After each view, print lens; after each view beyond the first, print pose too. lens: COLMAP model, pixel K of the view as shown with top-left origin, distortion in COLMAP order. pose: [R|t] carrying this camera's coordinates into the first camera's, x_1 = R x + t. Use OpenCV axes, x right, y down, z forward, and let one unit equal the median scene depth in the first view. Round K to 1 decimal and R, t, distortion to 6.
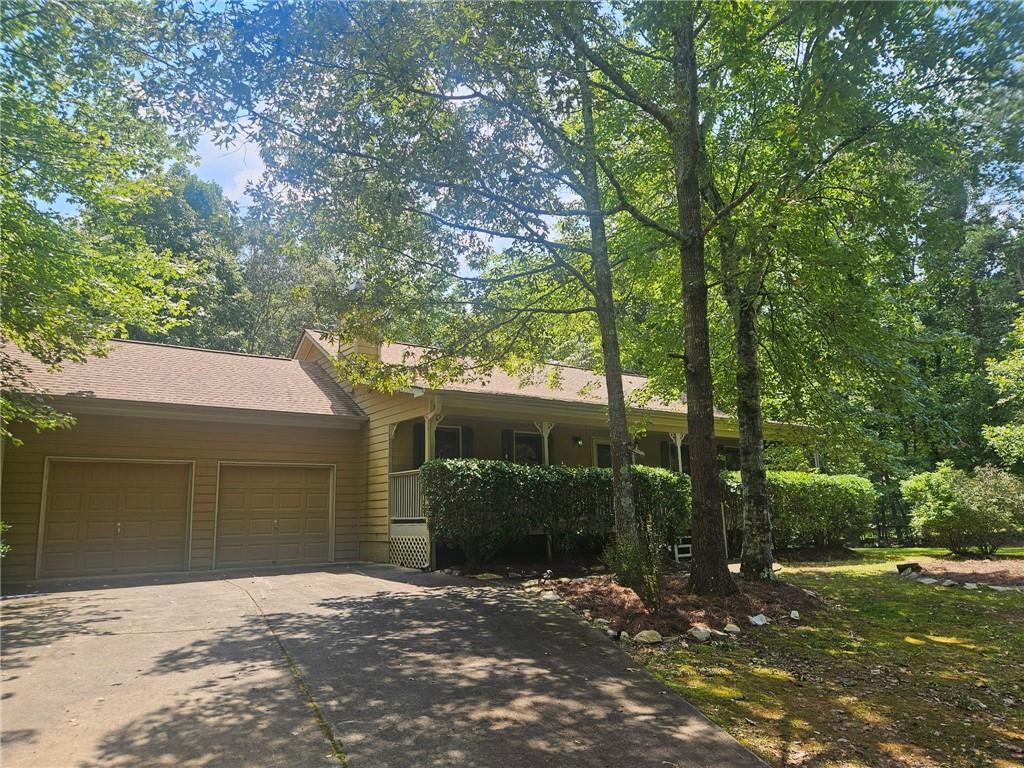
lens RADIAL K [[702.0, 0, 512.0], [0, 702.0, 384.0], [0, 0, 1]] dist [0.009994, 0.001393]
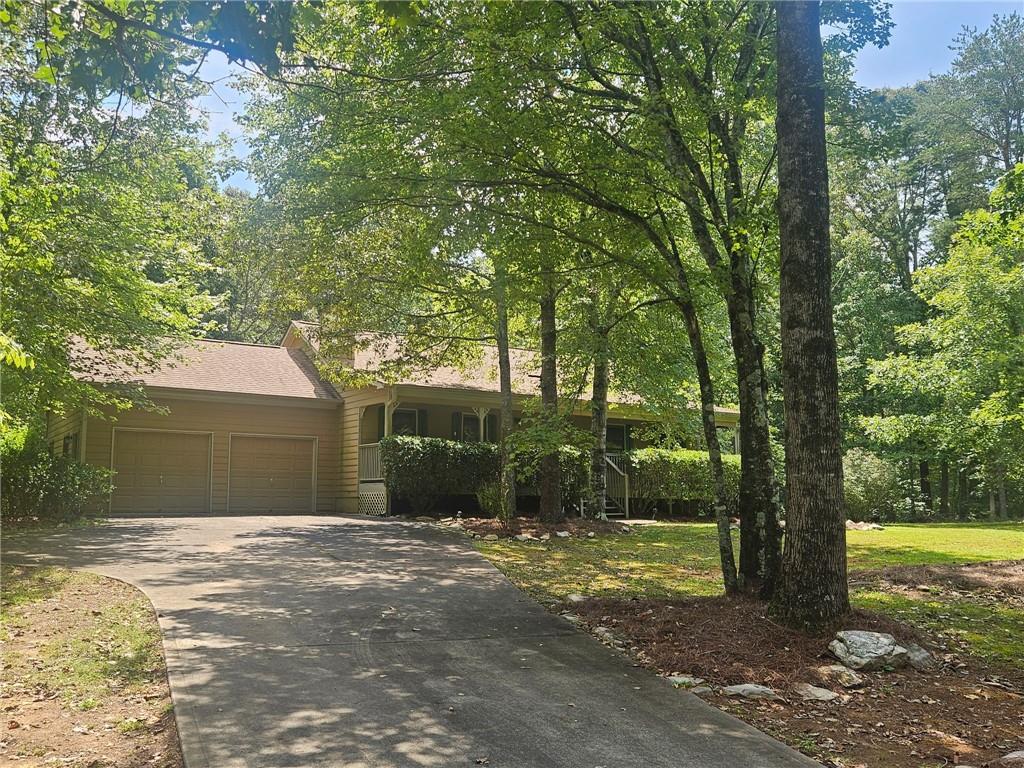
lens RADIAL K [[921.9, 0, 512.0], [0, 921.9, 384.0], [0, 0, 1]] dist [-0.005286, -0.001624]
pose [[0.999416, 0.021049, -0.026932, 0.159115], [-0.019440, 0.998087, 0.058684, -0.095222], [0.028116, -0.058126, 0.997913, -0.718131]]
